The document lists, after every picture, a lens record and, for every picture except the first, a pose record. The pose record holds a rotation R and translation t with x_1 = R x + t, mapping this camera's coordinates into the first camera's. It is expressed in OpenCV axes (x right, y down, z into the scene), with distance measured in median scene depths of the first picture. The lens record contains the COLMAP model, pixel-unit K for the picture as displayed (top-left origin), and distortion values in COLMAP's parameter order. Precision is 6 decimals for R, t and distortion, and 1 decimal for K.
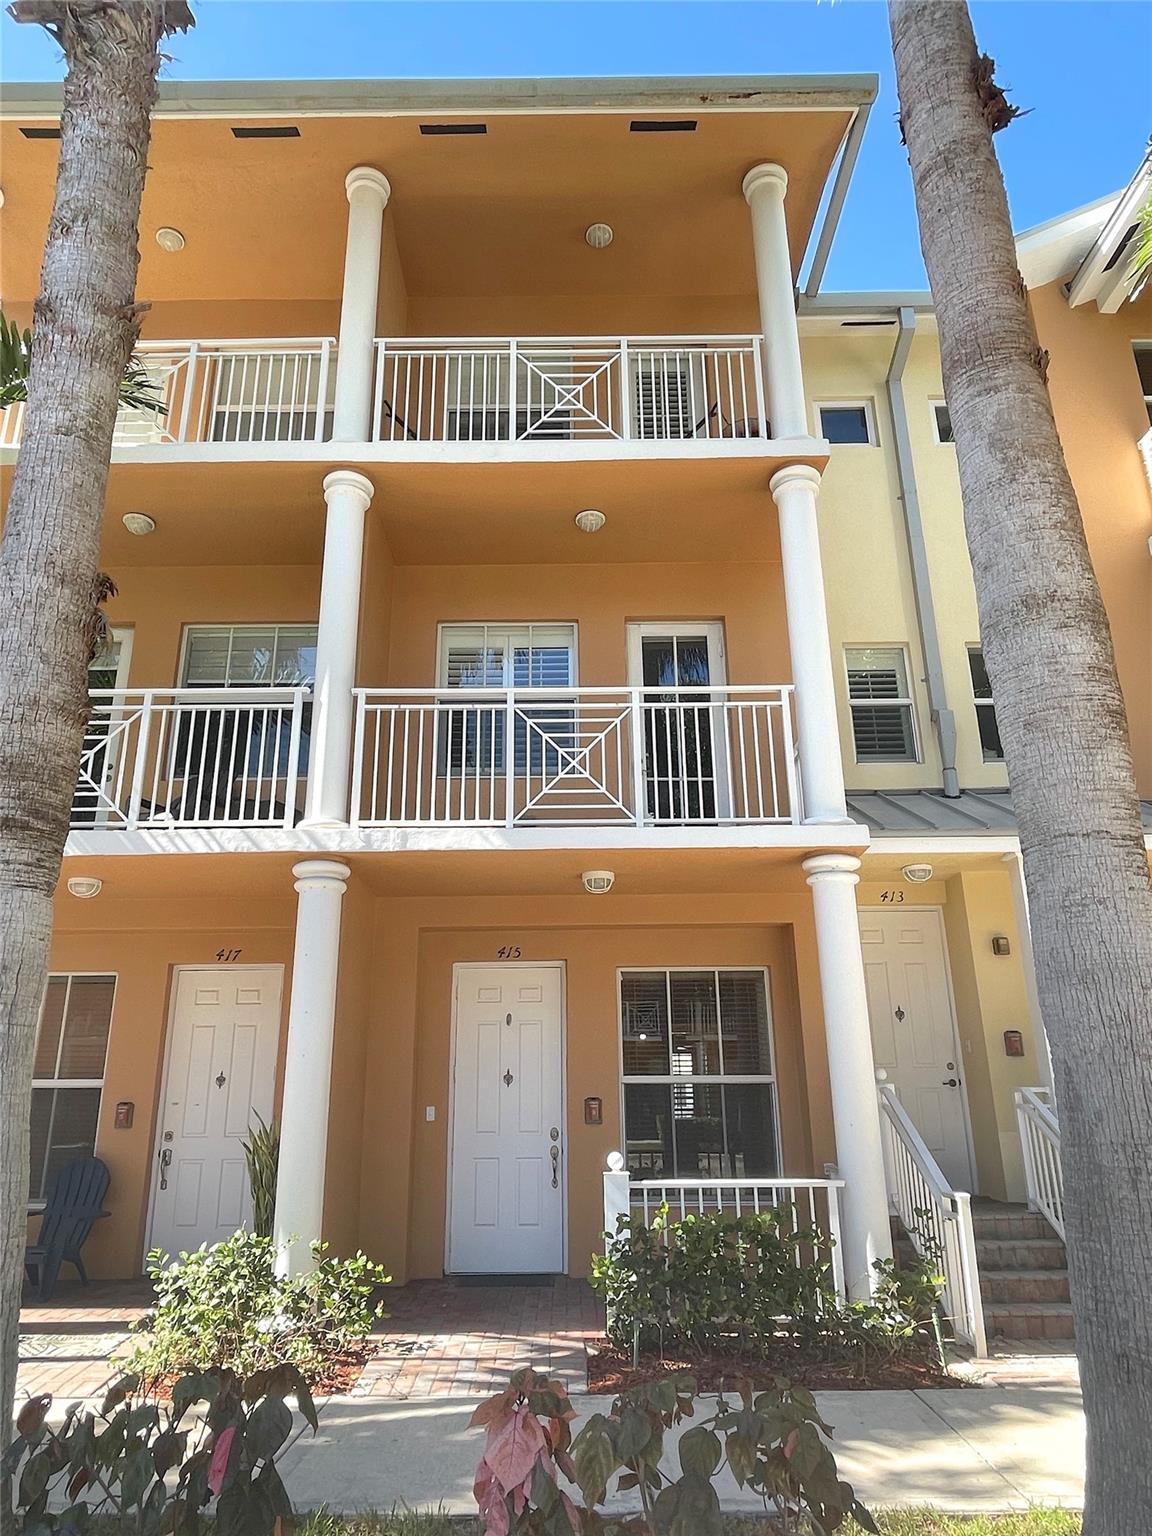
lens RADIAL K [[957.0, 0, 576.0], [0, 957.0, 768.0], [0, 0, 1]] dist [0.004927, -0.005081]
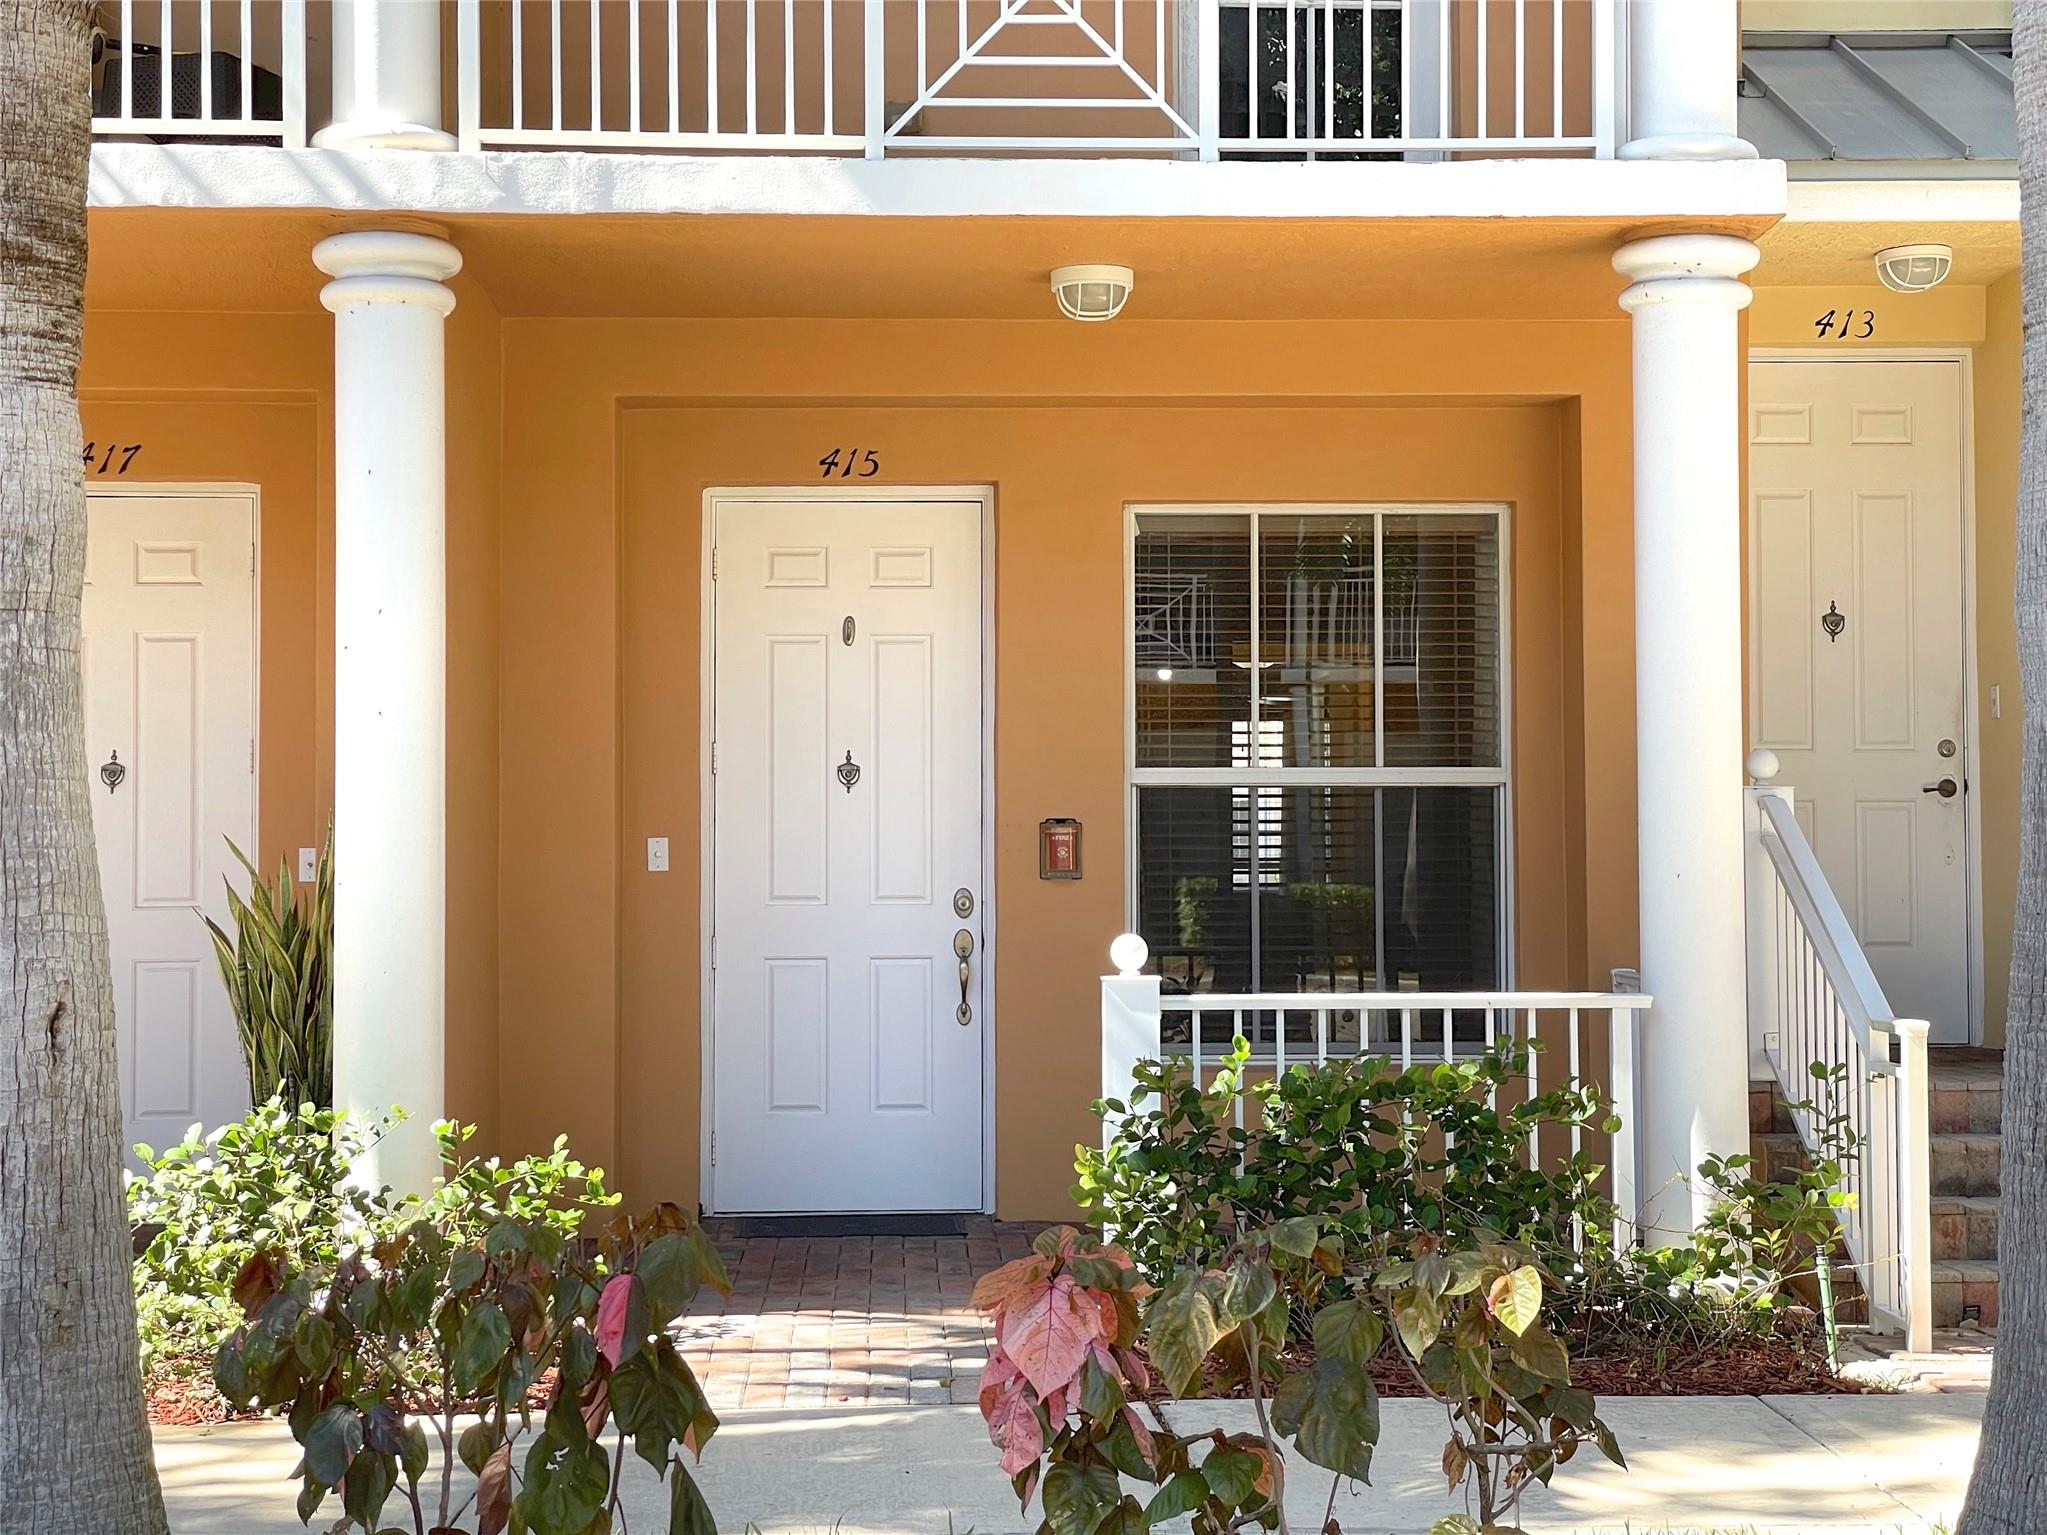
lens RADIAL K [[3716.5, 0, 1023.5], [0, 3716.5, 767.5], [0, 0, 1]] dist [0.320401, -1.717683]
pose [[0.997632, 0.004302, 0.068639, -0.117227], [-0.024543, 0.954598, 0.296885, -0.160079], [-0.064245, -0.297867, 0.952443, -0.549200]]
